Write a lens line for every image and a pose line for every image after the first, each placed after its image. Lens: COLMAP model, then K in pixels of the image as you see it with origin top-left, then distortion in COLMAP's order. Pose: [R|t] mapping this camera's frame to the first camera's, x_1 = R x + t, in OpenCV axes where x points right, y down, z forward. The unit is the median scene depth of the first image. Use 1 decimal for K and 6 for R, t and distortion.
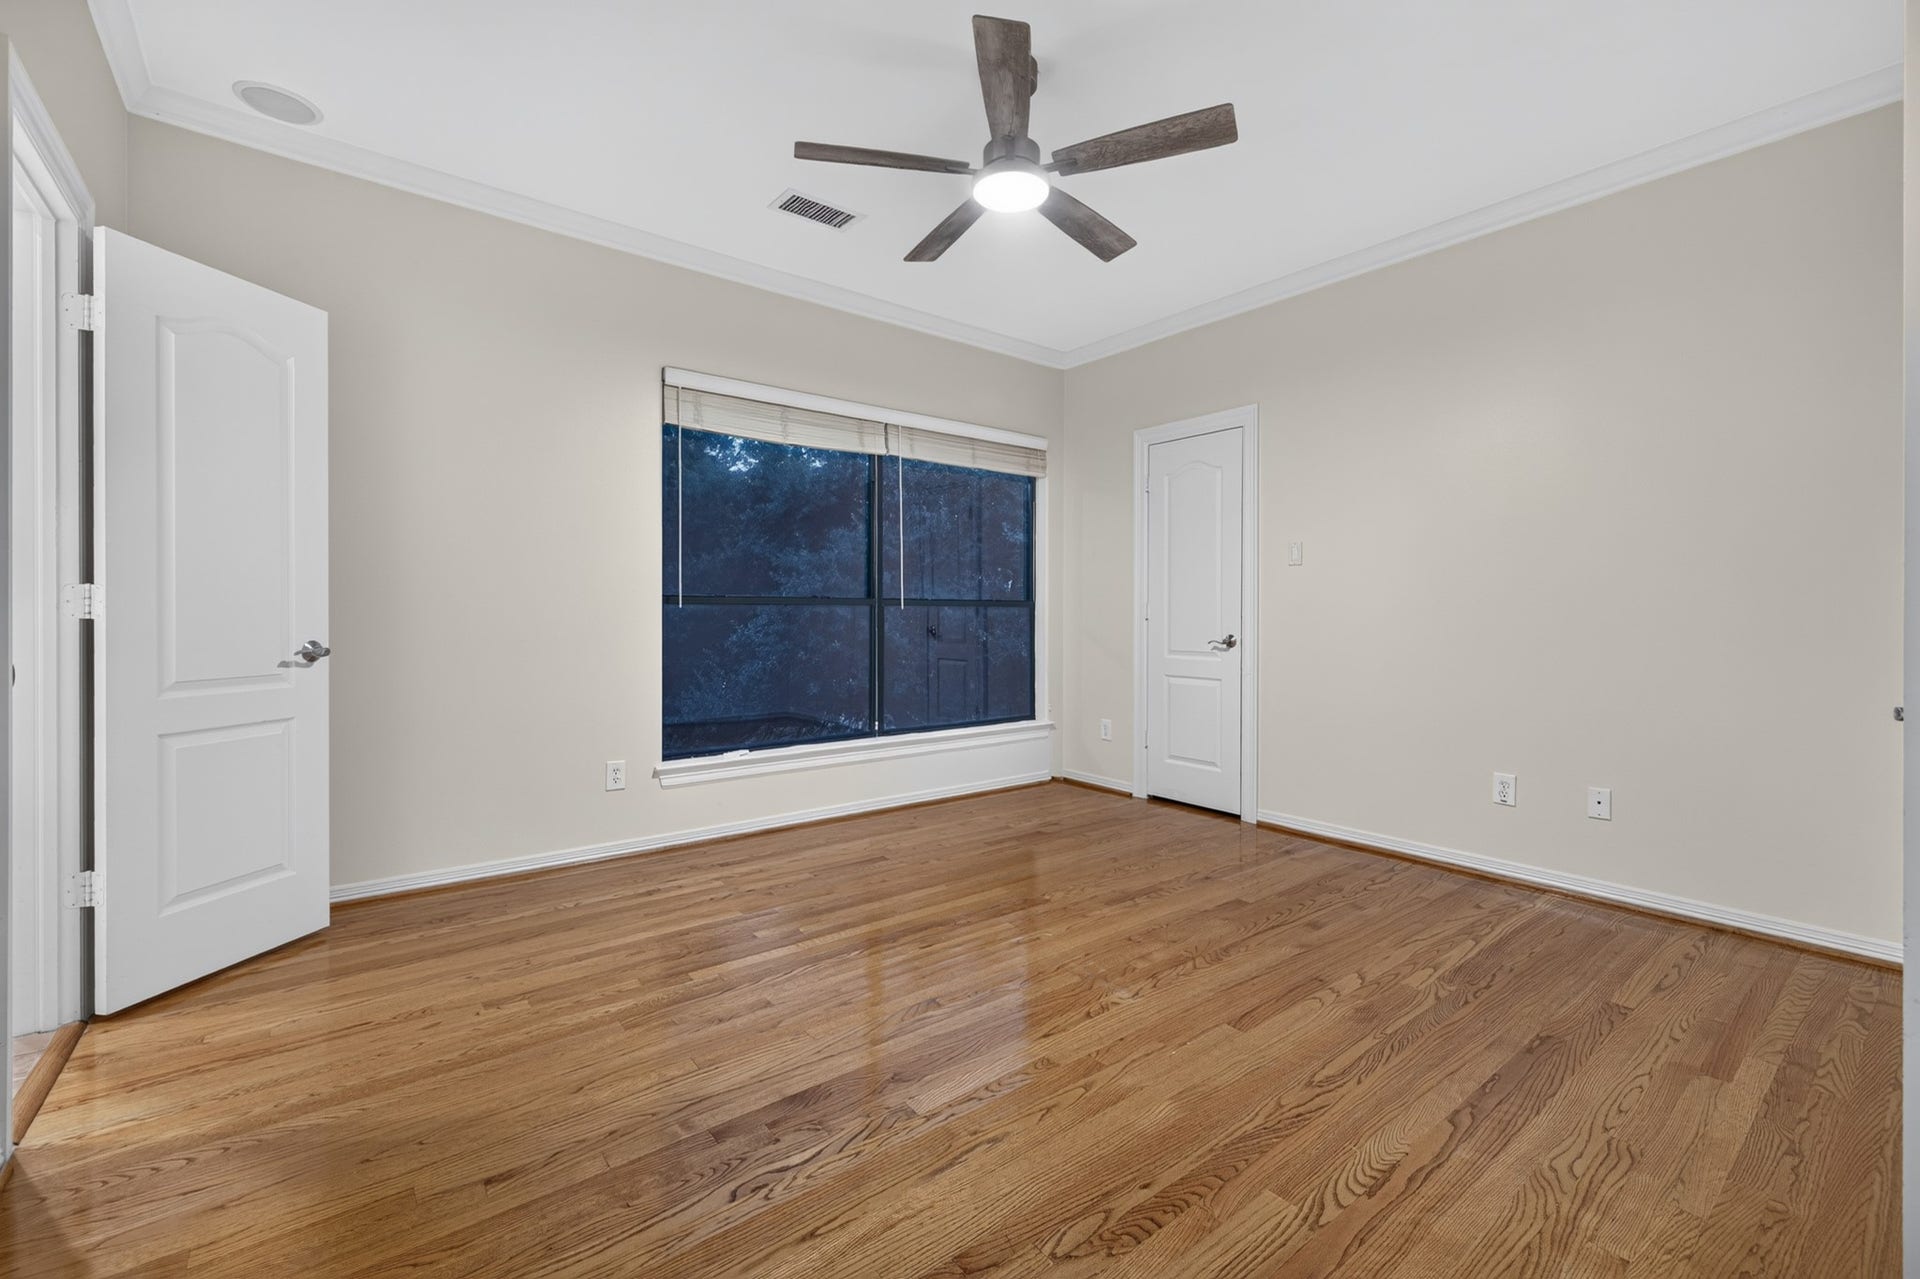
lens RADIAL K [[824.9, 0, 957.3], [0, 824.9, 626.5], [0, 0, 1]] dist [0.001640, 0.000039]
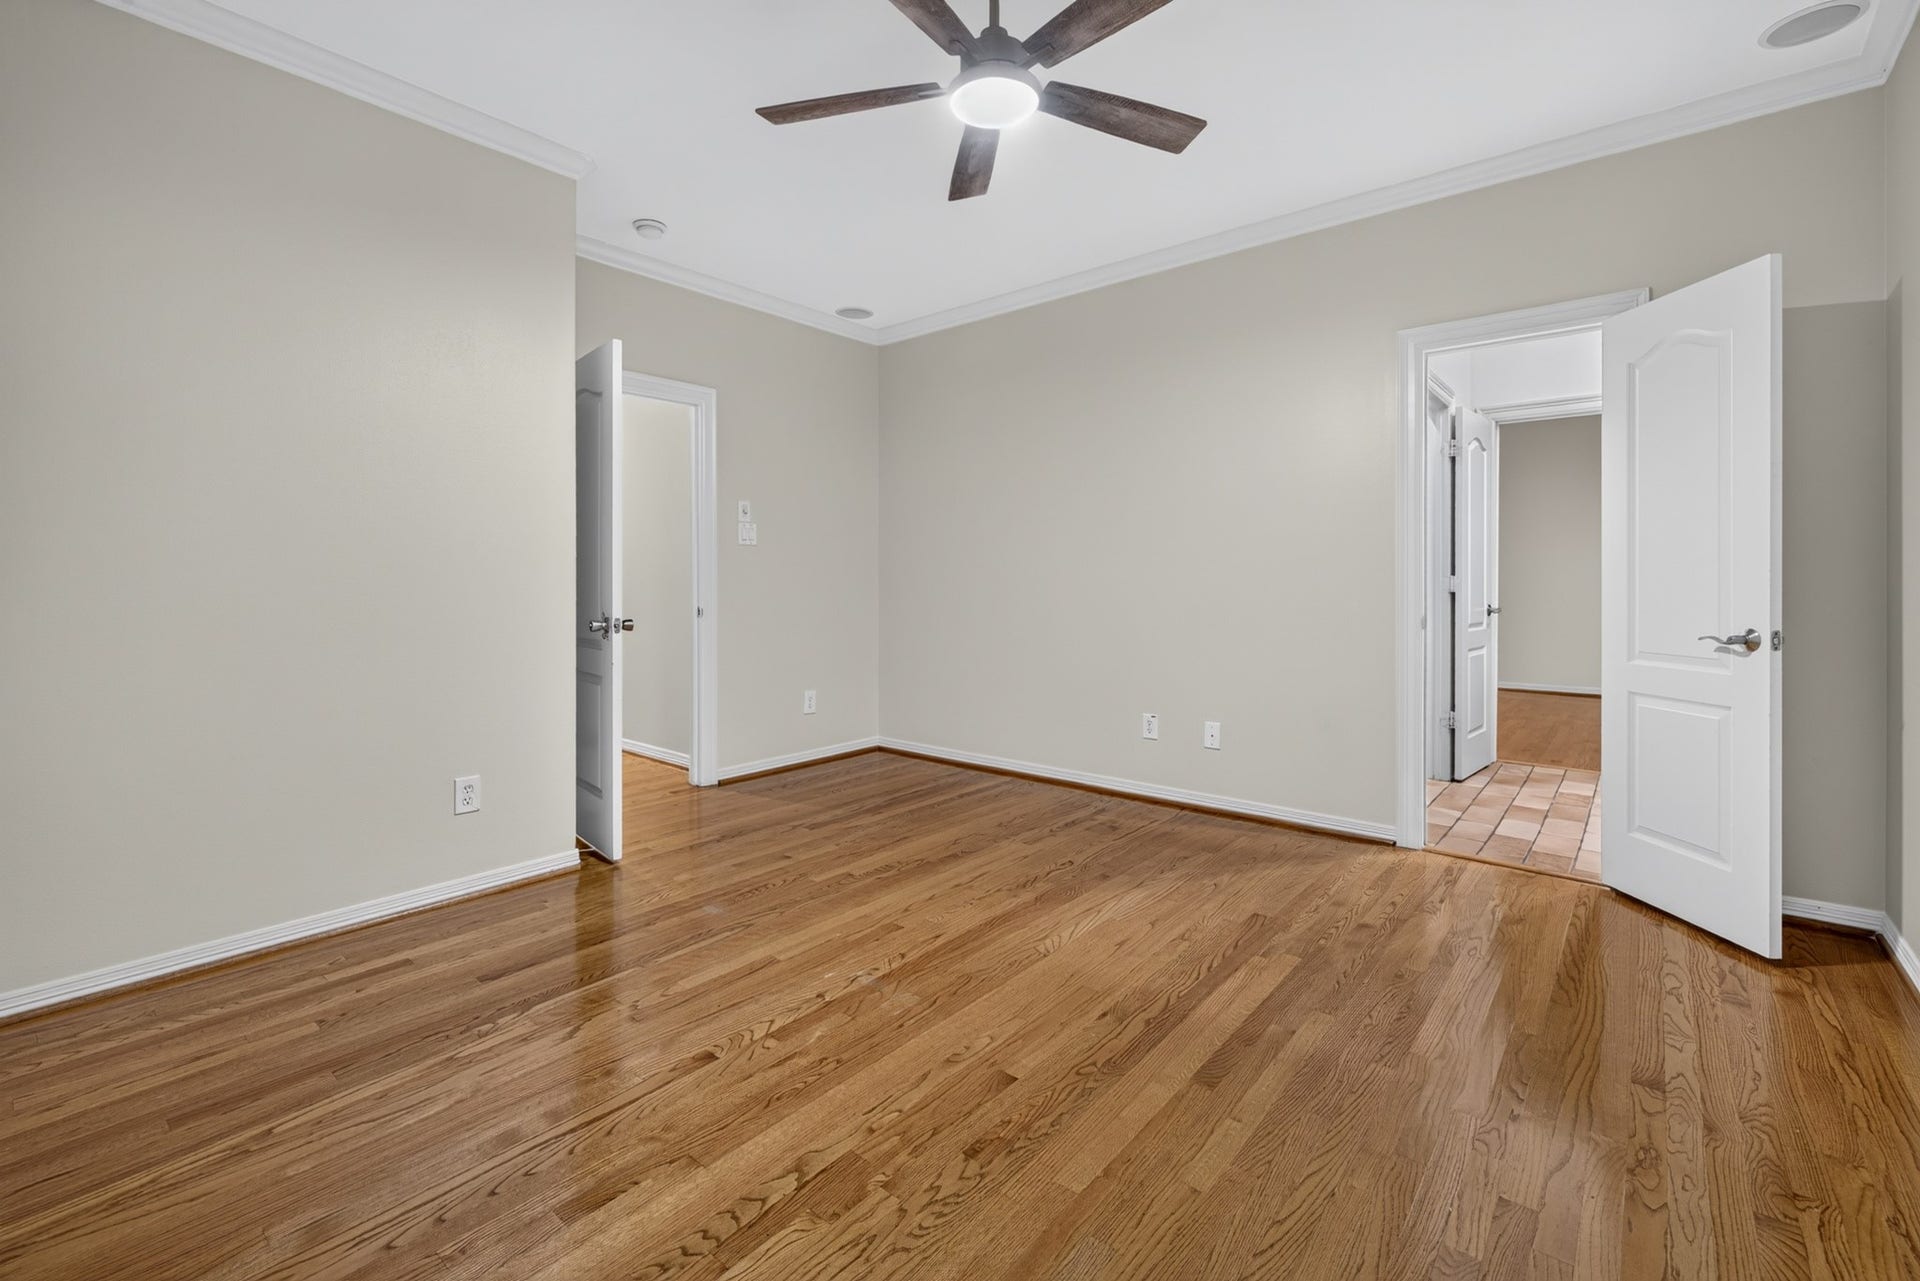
lens RADIAL K [[824.9, 0, 957.3], [0, 824.9, 627.5], [0, 0, 1]] dist [0.001640, 0.000039]
pose [[-0.980178, 0.007747, -0.197967, 0.292579], [-0.006927, 0.997284, 0.073324, -0.050572], [0.197997, 0.073242, -0.977462, 2.003437]]
